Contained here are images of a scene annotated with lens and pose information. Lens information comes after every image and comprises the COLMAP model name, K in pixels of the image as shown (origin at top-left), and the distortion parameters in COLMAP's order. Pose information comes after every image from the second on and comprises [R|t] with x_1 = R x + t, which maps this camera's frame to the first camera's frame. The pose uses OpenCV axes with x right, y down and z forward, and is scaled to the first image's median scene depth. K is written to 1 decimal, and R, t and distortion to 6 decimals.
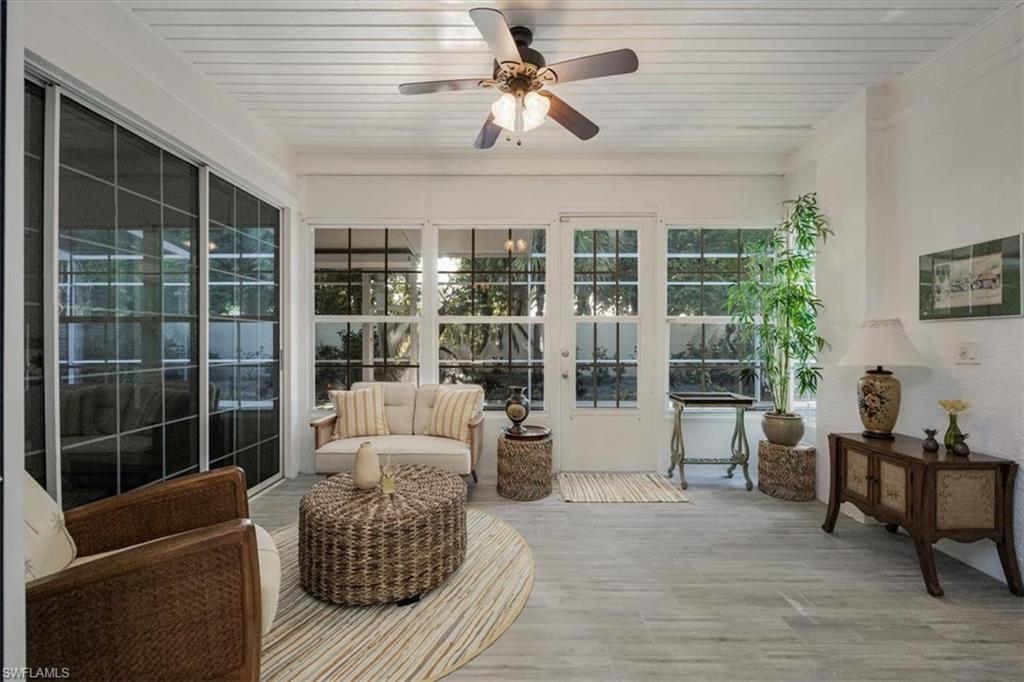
lens RADIAL K [[408.6, 0, 514.2], [0, 408.6, 338.9], [0, 0, 1]] dist [0.001965, 0.000118]
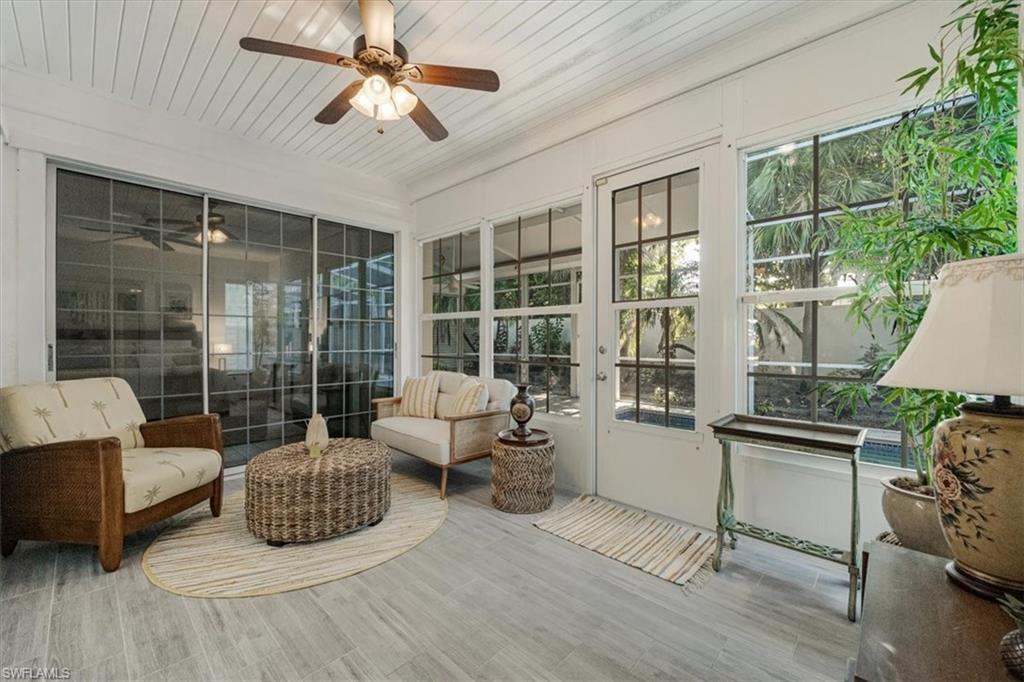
lens RADIAL K [[408.6, 0, 514.2], [0, 408.6, 338.9], [0, 0, 1]] dist [0.001965, 0.000118]
pose [[0.727432, 0.000972, -0.686179, 0.614739], [0.000473, 0.999998, 0.001918, 0.014397], [0.686179, -0.001720, 0.727430, 0.334758]]
